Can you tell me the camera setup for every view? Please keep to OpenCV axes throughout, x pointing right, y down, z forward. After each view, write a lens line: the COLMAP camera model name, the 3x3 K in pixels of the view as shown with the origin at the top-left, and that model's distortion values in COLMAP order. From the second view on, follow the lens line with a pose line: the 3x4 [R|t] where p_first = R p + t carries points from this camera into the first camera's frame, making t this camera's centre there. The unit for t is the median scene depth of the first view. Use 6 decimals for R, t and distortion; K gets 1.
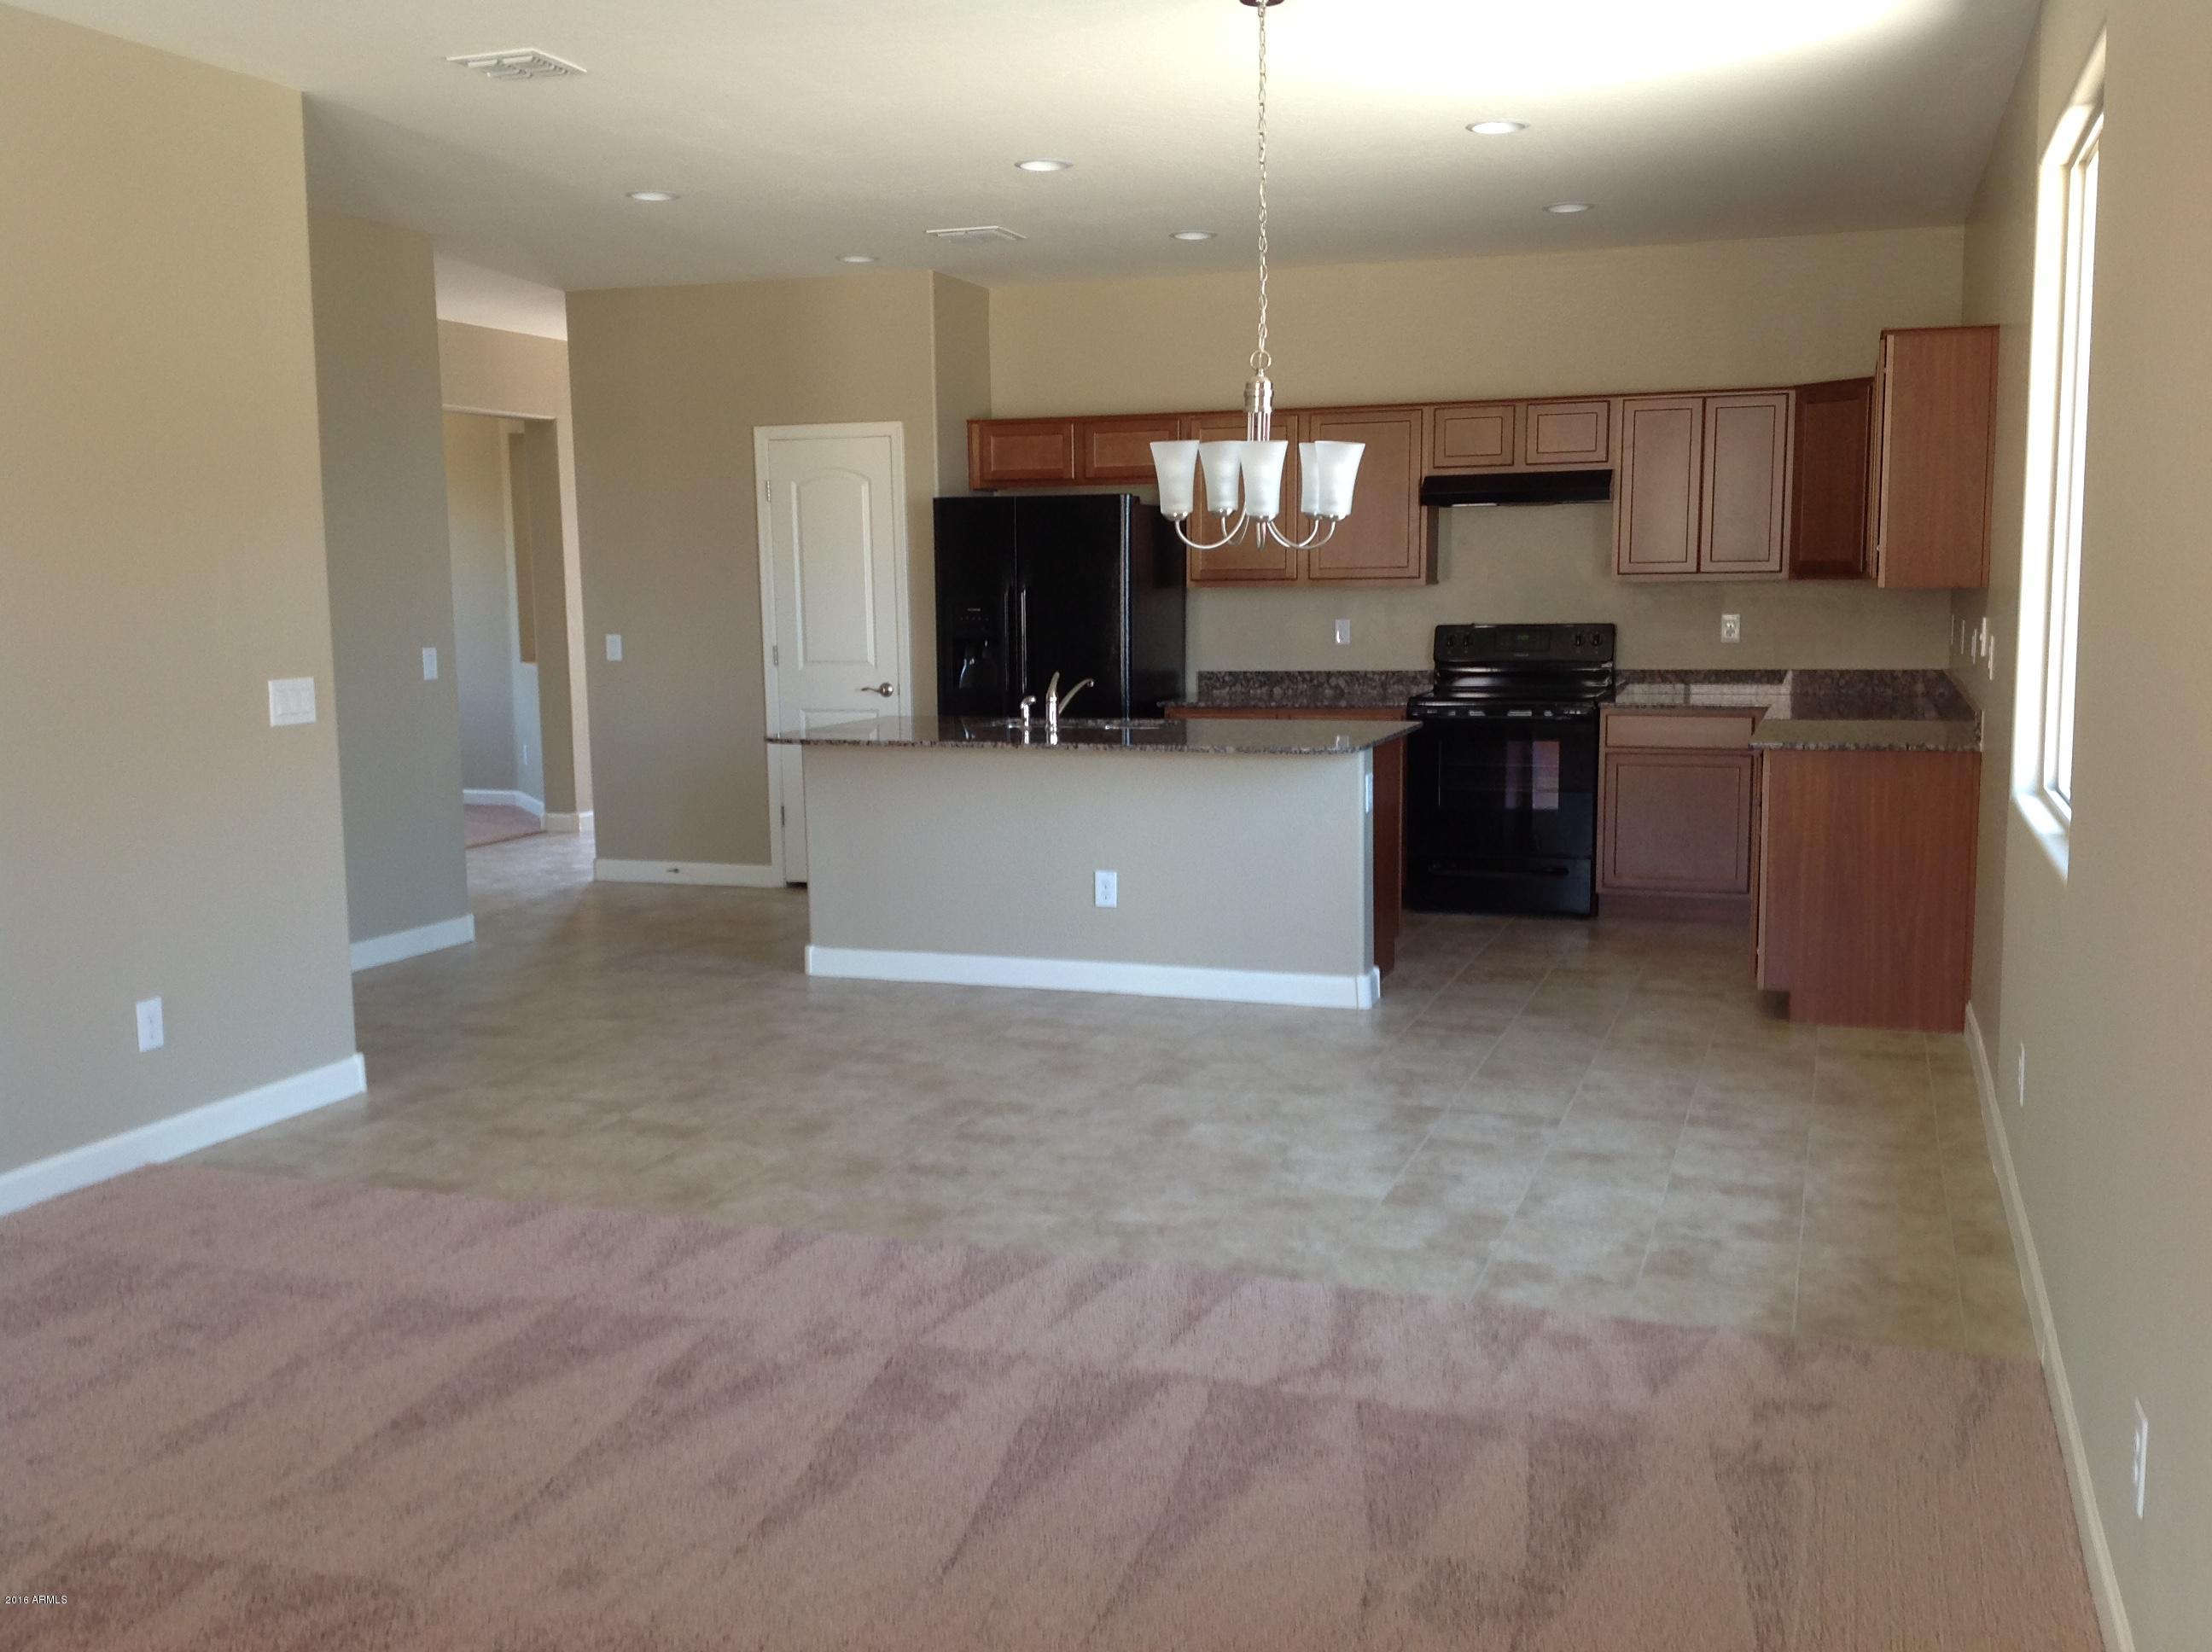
lens RADIAL K [[2134.2, 0, 1104.7], [0, 2134.2, 906.0], [0, 0, 1]] dist [0.071823, -0.675165]
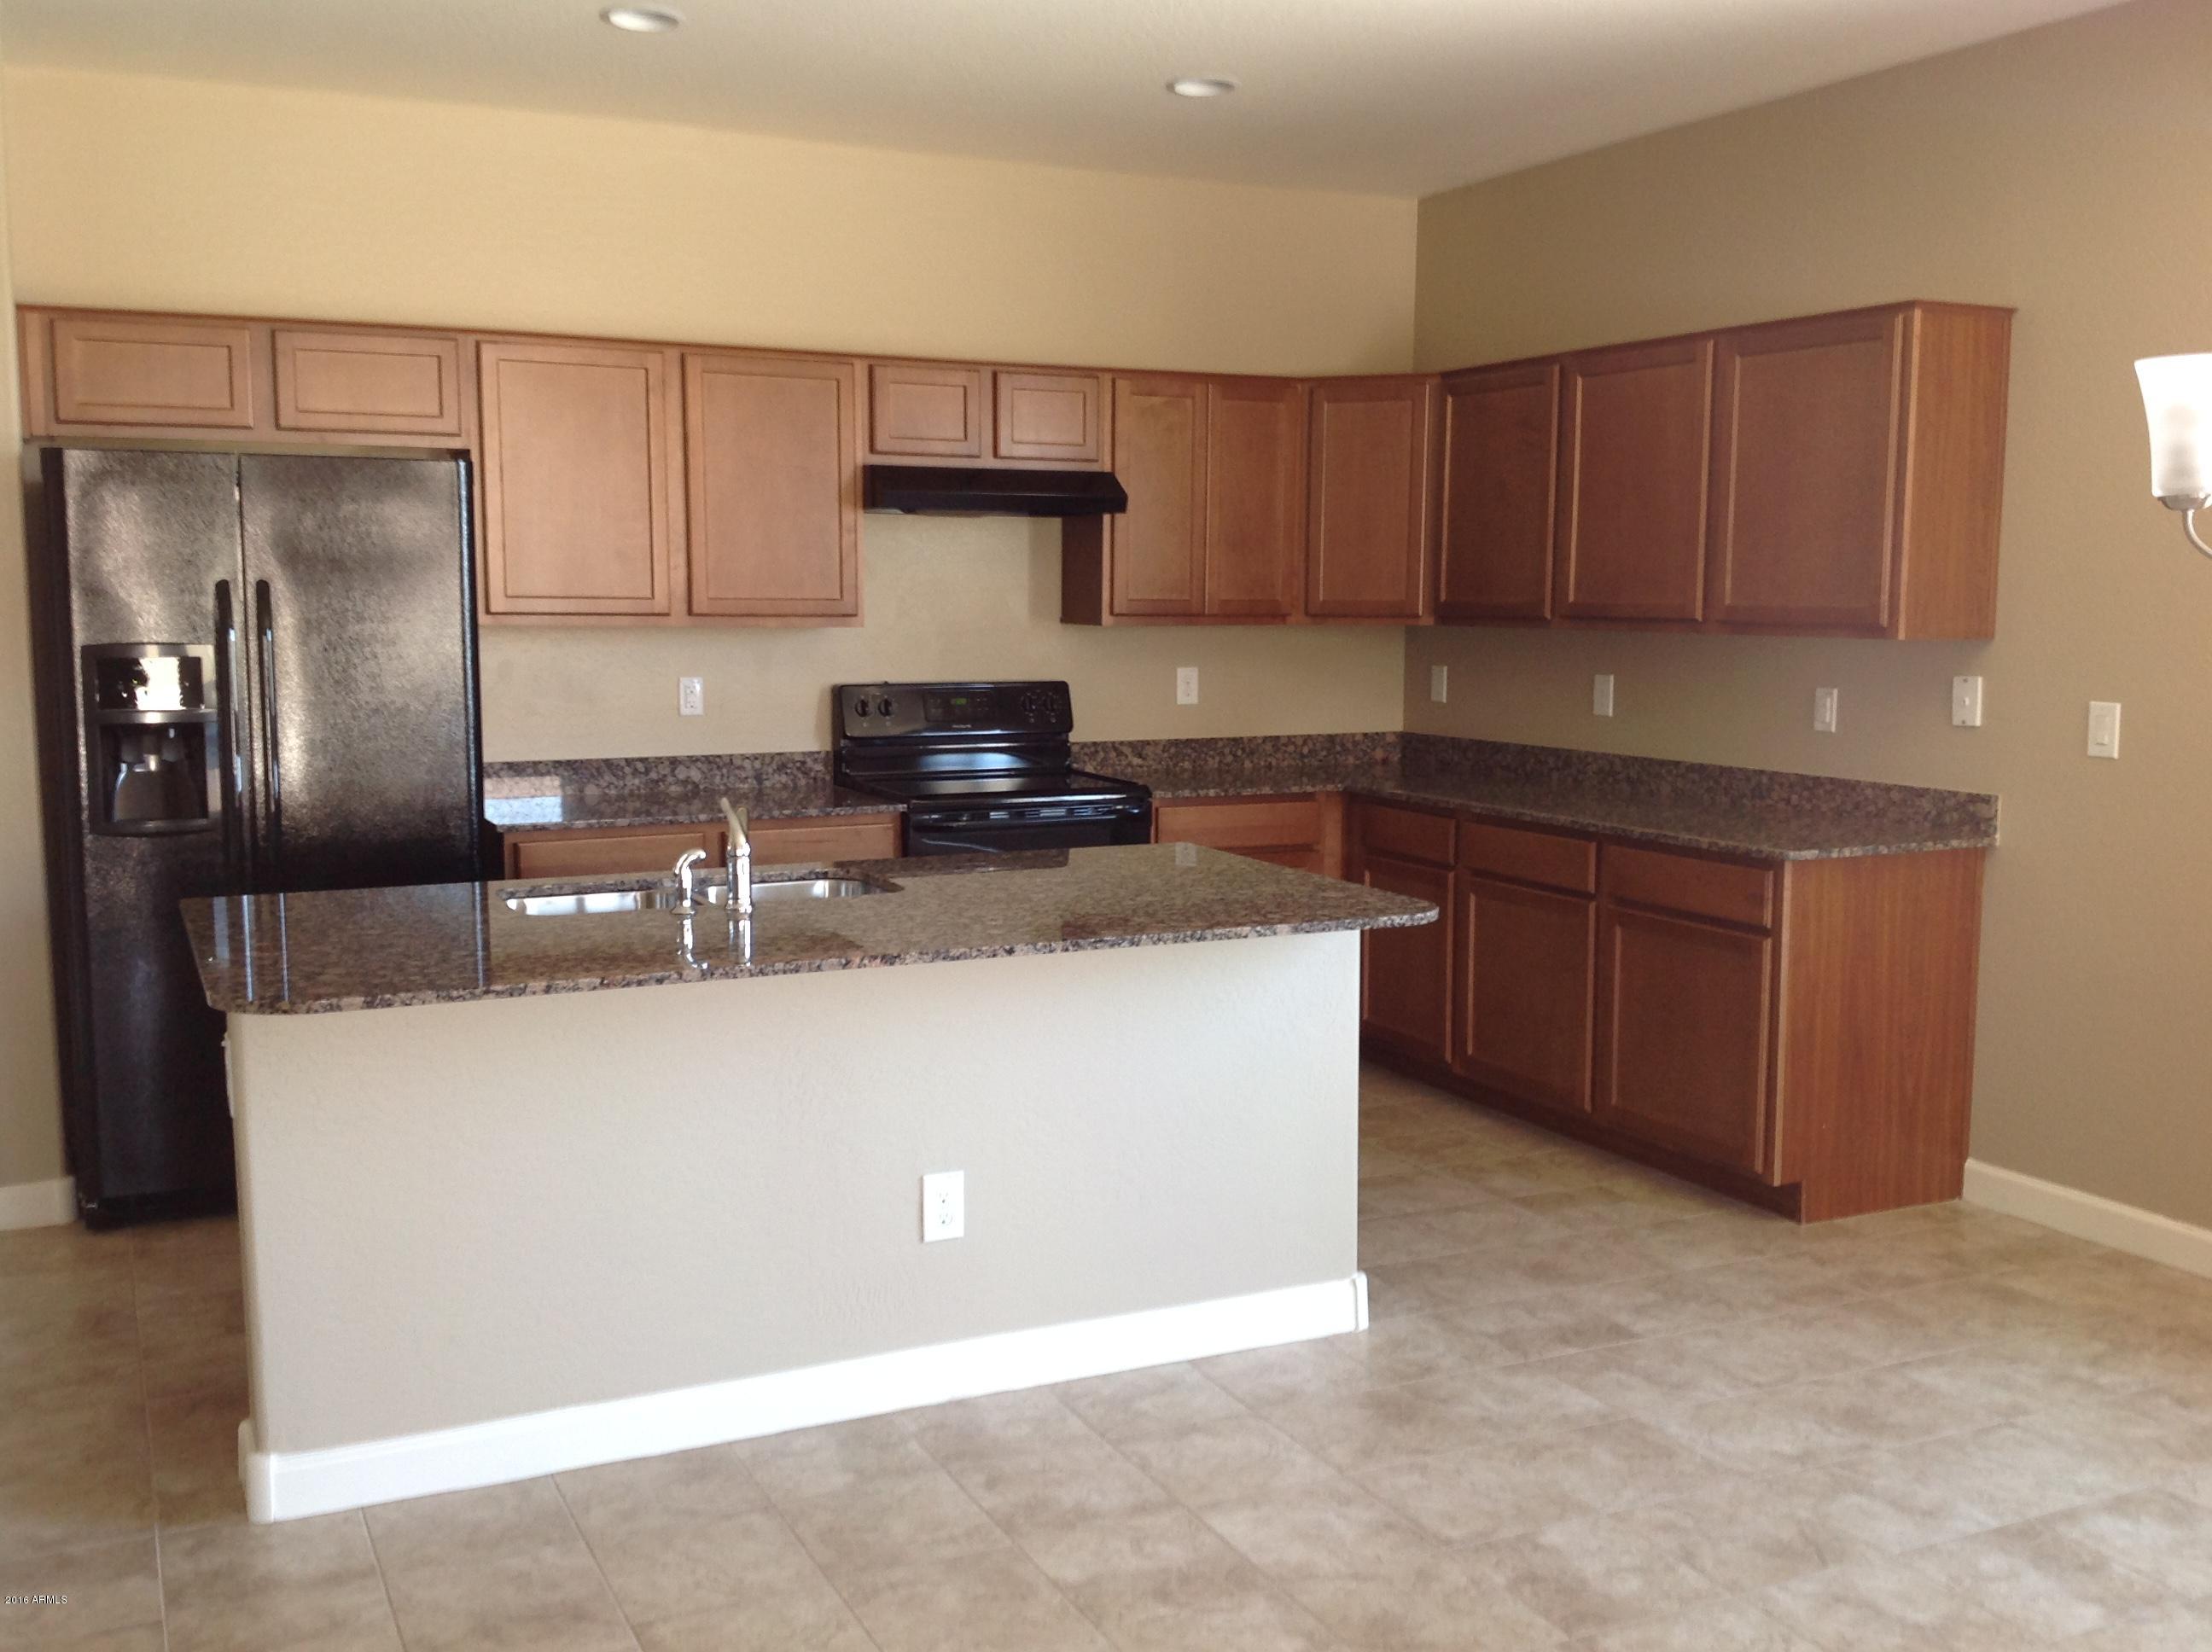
lens RADIAL K [[2079.9, 0, 1106.0], [0, 2079.9, 826.0], [0, 0, 1]] dist [-0.010945, -0.016556]
pose [[0.691116, -0.058894, 0.720340, -0.313762], [0.094052, 0.995528, -0.008842, -0.087131], [-0.716598, 0.073860, 0.693565, 0.579123]]
